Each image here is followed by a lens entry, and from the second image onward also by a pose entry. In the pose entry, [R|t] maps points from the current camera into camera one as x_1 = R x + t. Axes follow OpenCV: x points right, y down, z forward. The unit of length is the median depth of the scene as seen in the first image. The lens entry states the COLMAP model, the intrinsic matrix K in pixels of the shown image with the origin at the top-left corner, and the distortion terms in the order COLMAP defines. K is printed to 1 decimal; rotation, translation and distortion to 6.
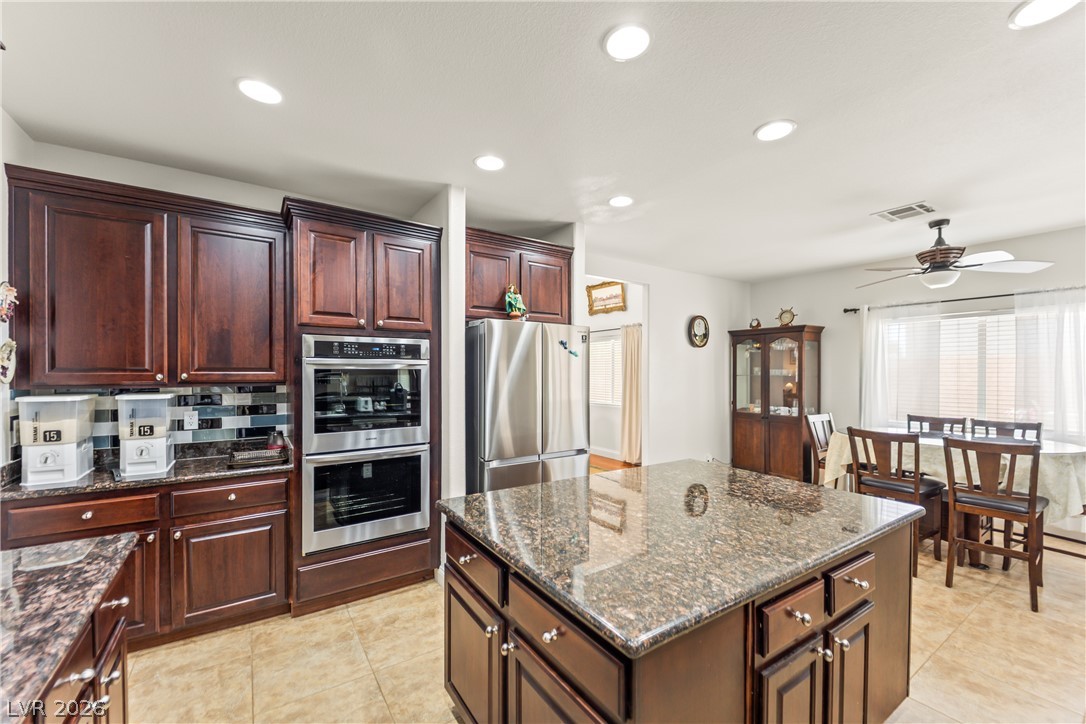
lens RADIAL K [[433.2, 0, 544.2], [0, 433.2, 374.5], [0, 0, 1]] dist [0.020649, -0.011974]
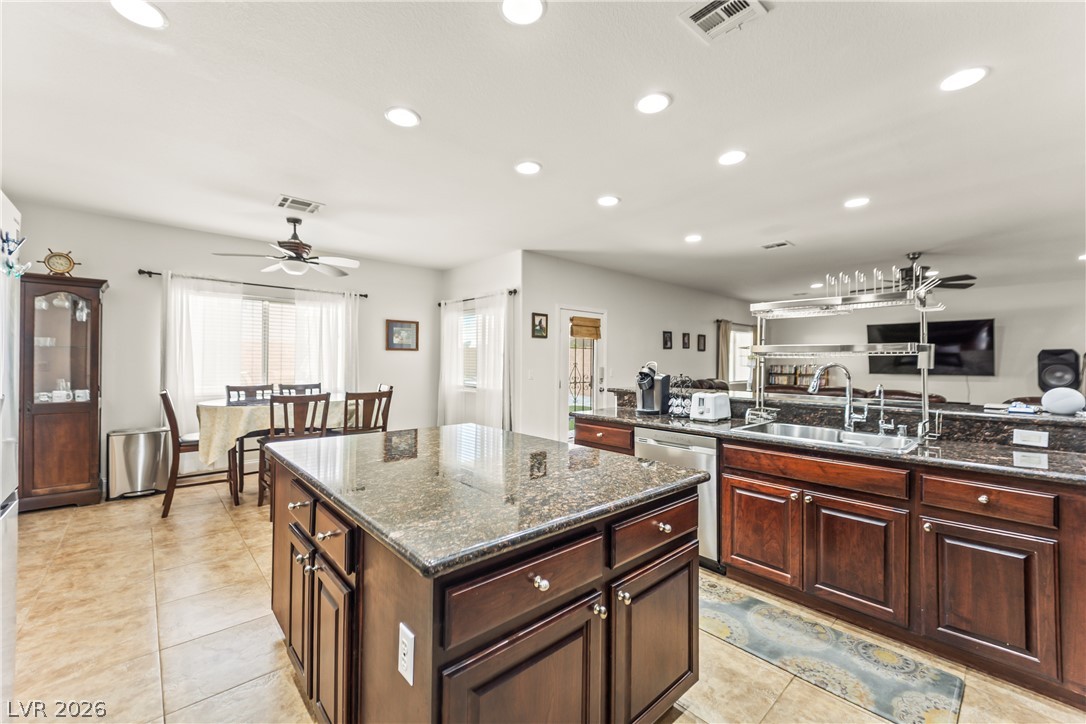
lens RADIAL K [[433.2, 0, 539.8], [0, 433.2, 363.2], [0, 0, 1]] dist [0.020649, -0.011974]
pose [[-0.139038, -0.005937, 0.990269, -0.516100], [-0.002994, 0.999980, 0.005575, 0.050023], [-0.990282, -0.002190, -0.139053, 0.671391]]
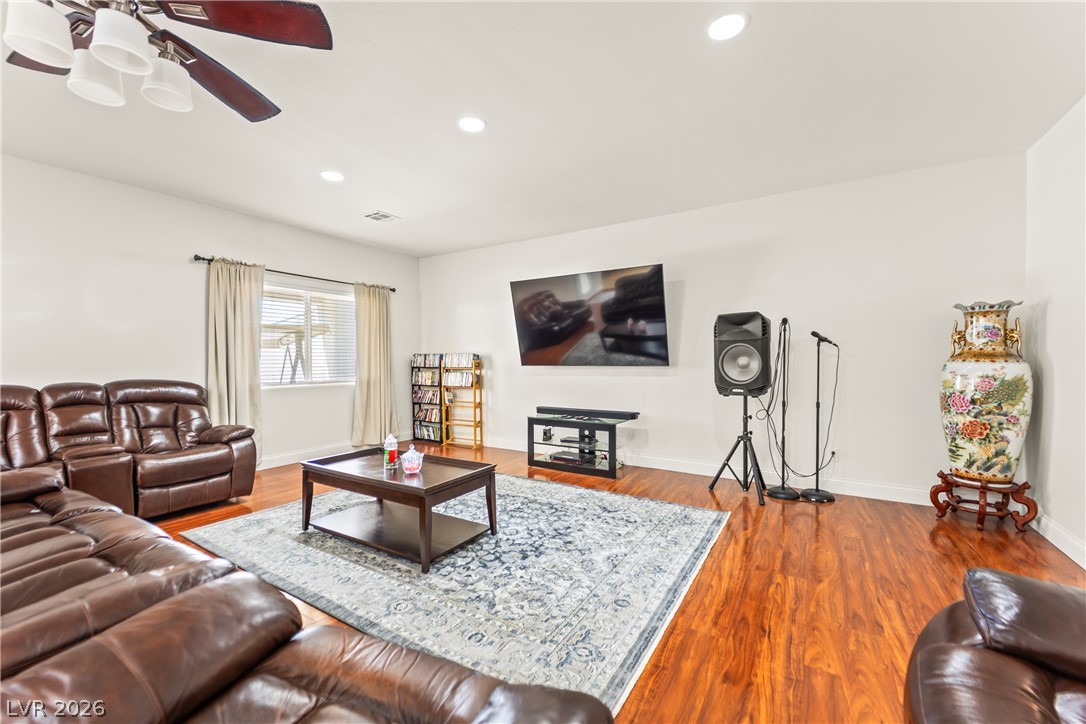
lens RADIAL K [[433.2, 0, 548.5], [0, 433.2, 368.6], [0, 0, 1]] dist [0.020649, -0.011974]
pose [[-0.407002, -0.019796, 0.913213, 0.570586], [0.005056, 0.999701, 0.023924, 0.109421], [-0.913413, 0.014354, -0.406780, -1.558164]]
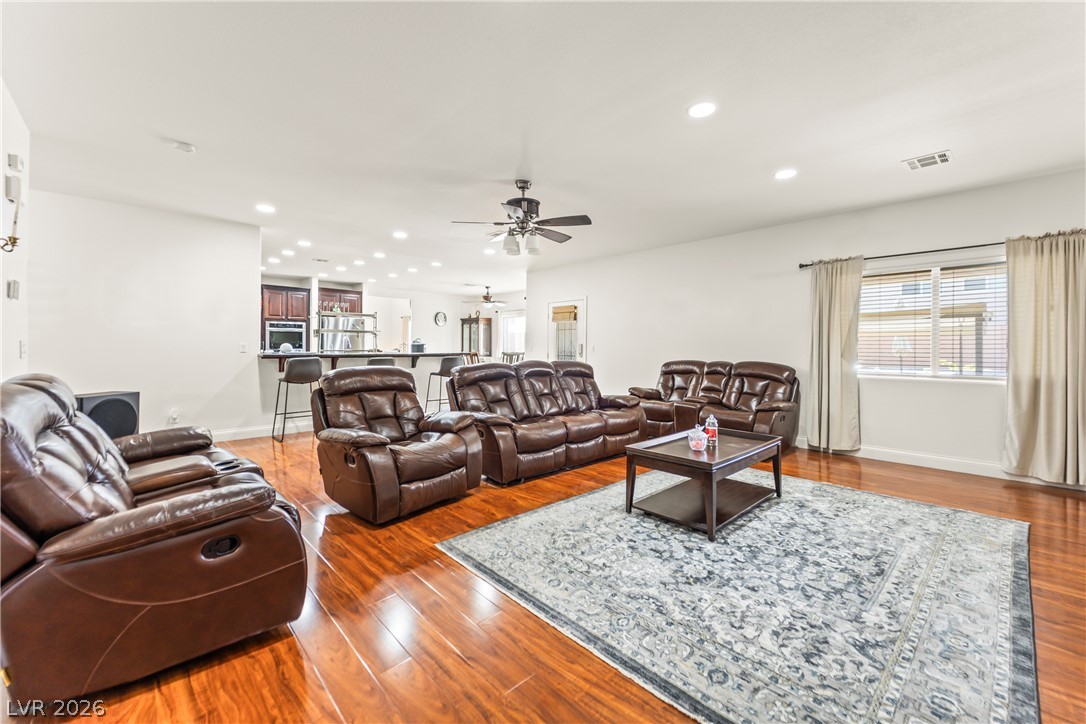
lens RADIAL K [[433.2, 0, 533.6], [0, 433.2, 347.2], [0, 0, 1]] dist [0.020649, -0.011974]
pose [[0.989138, 0.007026, 0.146822, 1.053448], [-0.006382, 0.999968, -0.004860, 0.120496], [-0.146852, 0.003870, 0.989151, -2.753160]]
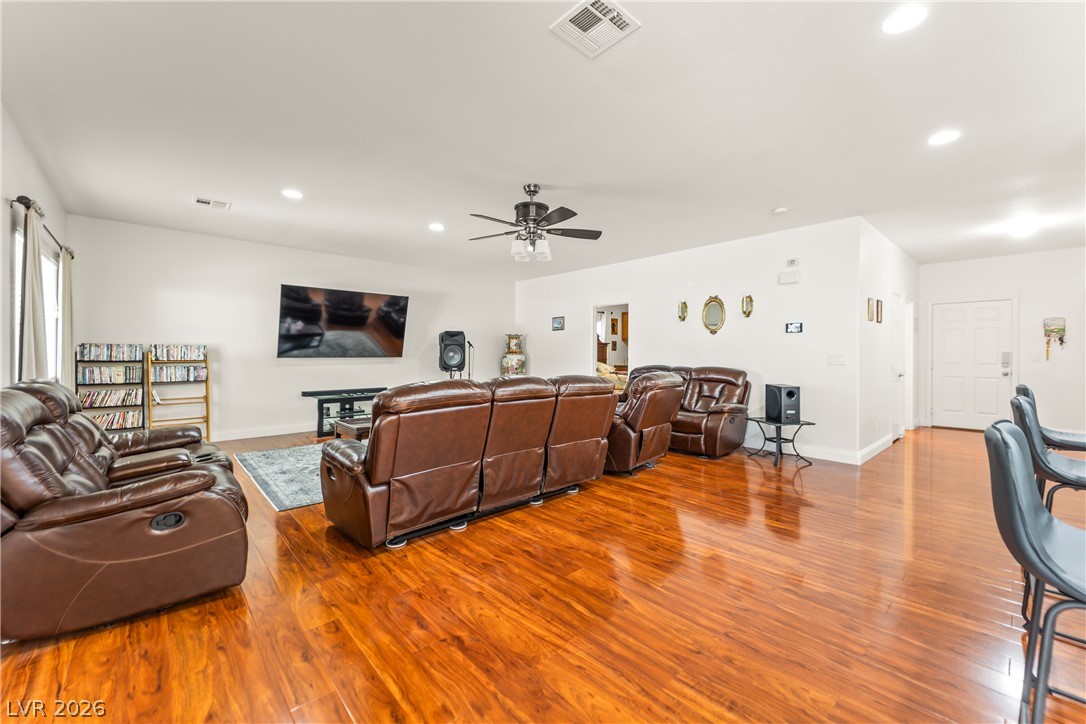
lens RADIAL K [[433.2, 0, 539.5], [0, 433.2, 355.8], [0, 0, 1]] dist [0.020649, -0.011974]
pose [[-0.990725, -0.007105, -0.135696, 1.401727], [-0.008220, 0.999937, 0.007658, 0.104851], [0.135633, 0.008703, -0.990721, 0.146695]]
